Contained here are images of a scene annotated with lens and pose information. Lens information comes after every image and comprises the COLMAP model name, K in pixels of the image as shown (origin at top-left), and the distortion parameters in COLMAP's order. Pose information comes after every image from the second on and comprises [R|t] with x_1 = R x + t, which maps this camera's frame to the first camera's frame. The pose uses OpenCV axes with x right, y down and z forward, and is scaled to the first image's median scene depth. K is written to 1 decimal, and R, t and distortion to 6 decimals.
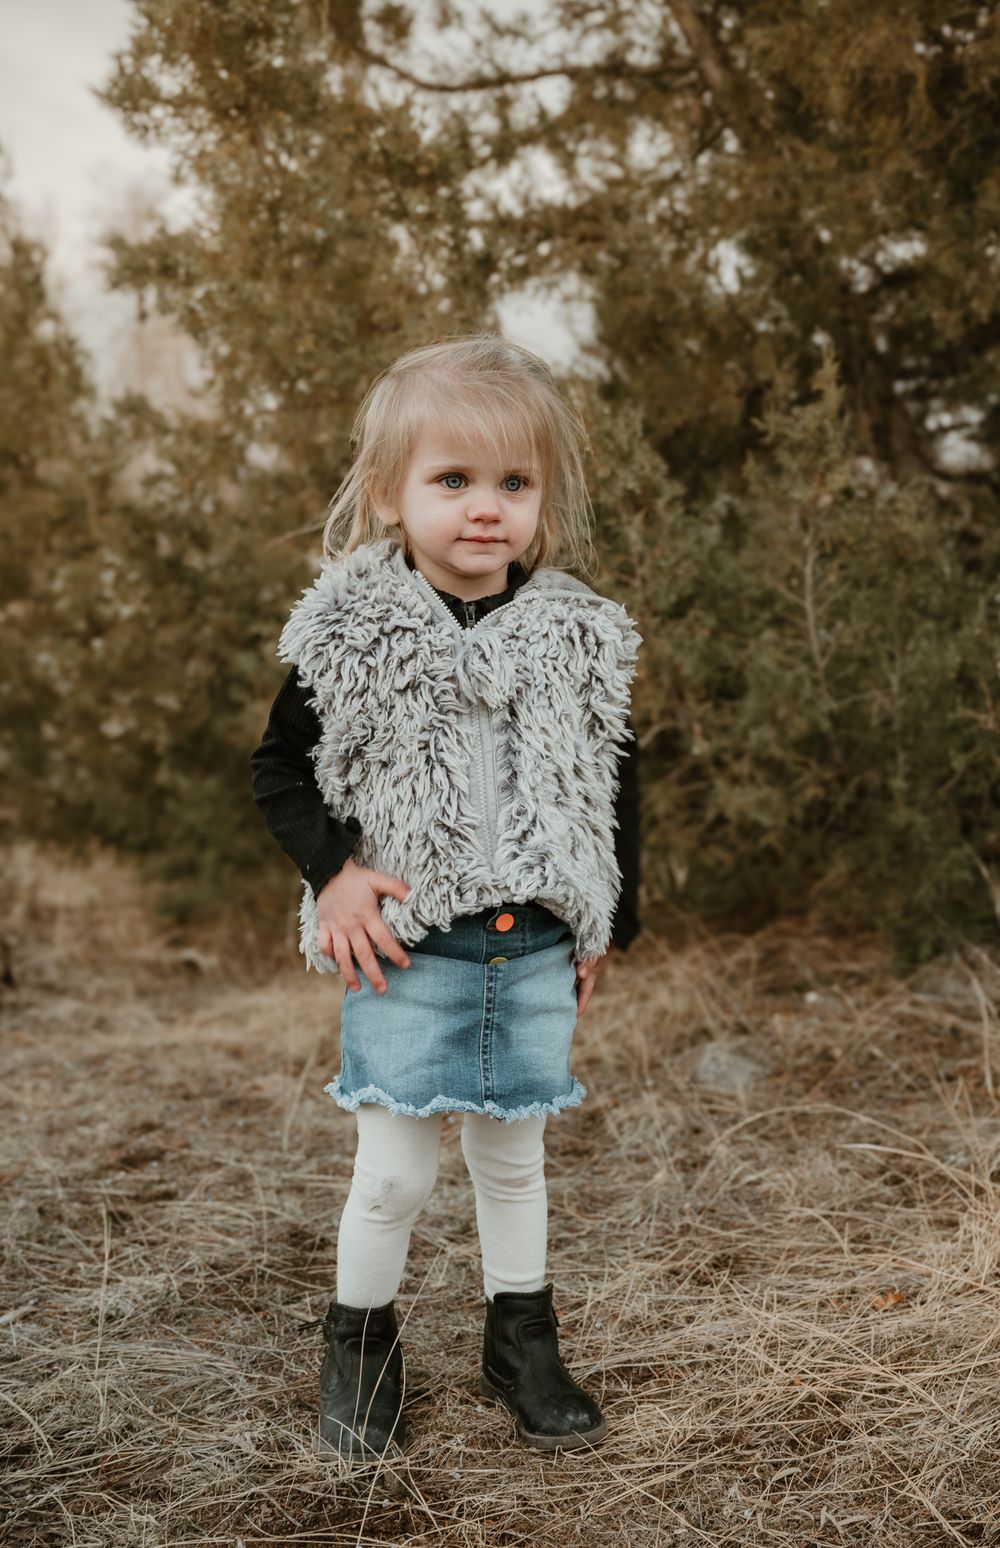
lens RADIAL K [[1717.7, 0, 571.1], [0, 1717.7, 805.0], [0, 0, 1]] dist [0.004142, -0.016260]
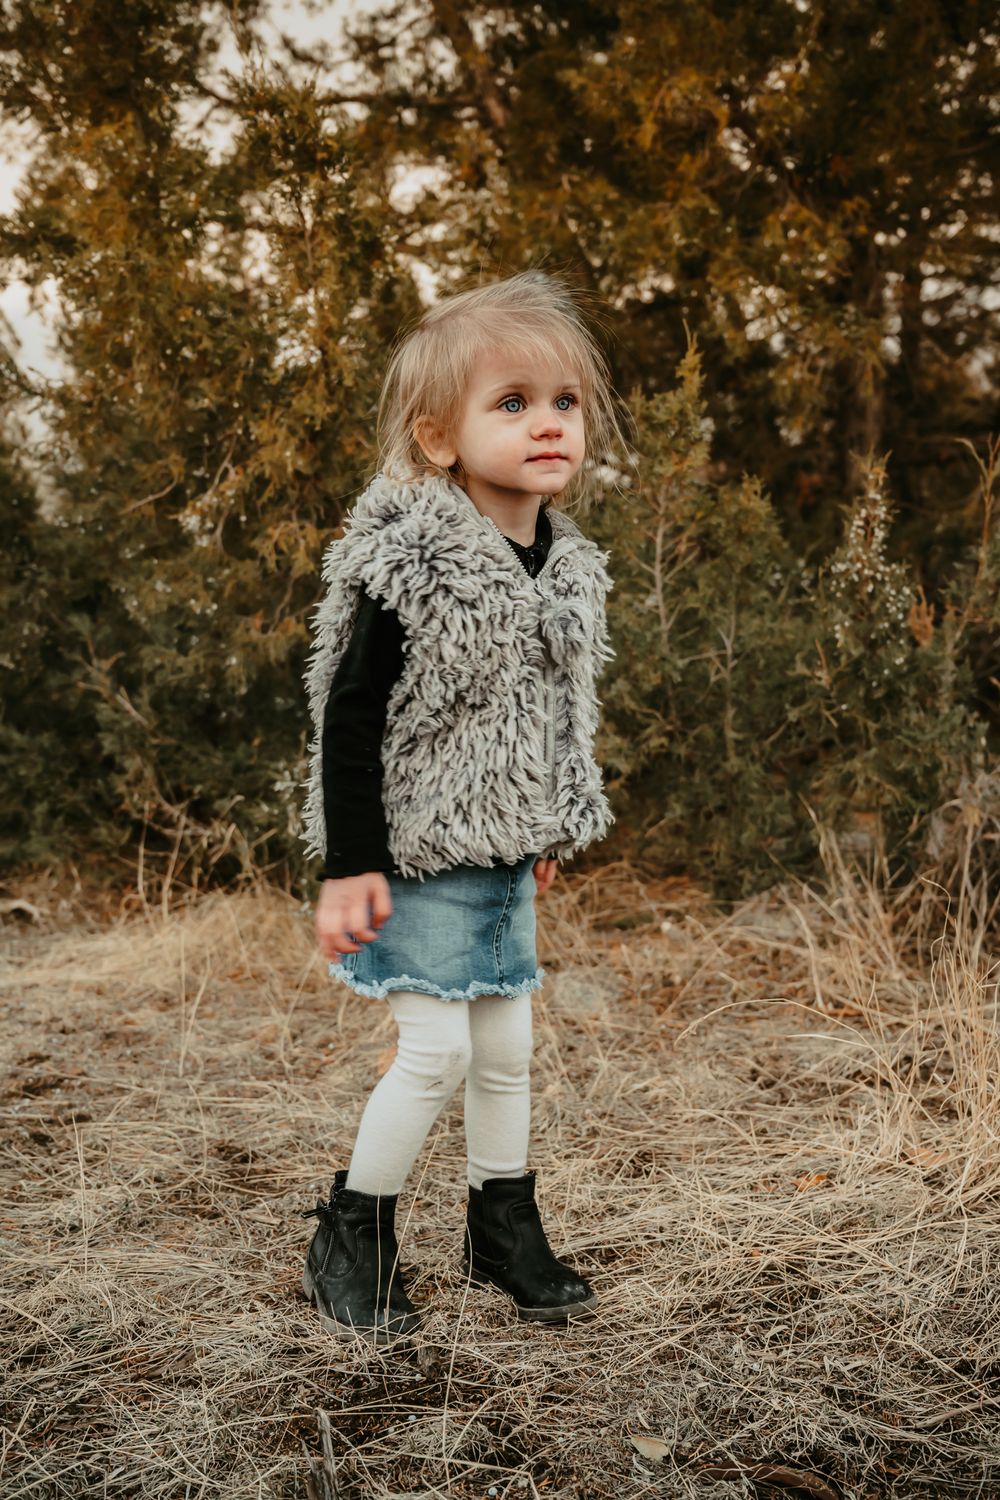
lens RADIAL K [[1571.6, 0, 505.9], [0, 1571.6, 760.5], [0, 0, 1]] dist [-0.009102, 0.000137]
pose [[0.985121, 0.010535, 0.171540, -0.187509], [-0.006138, 0.999639, -0.026144, 0.045489], [-0.171754, 0.024702, 0.984830, 0.031086]]
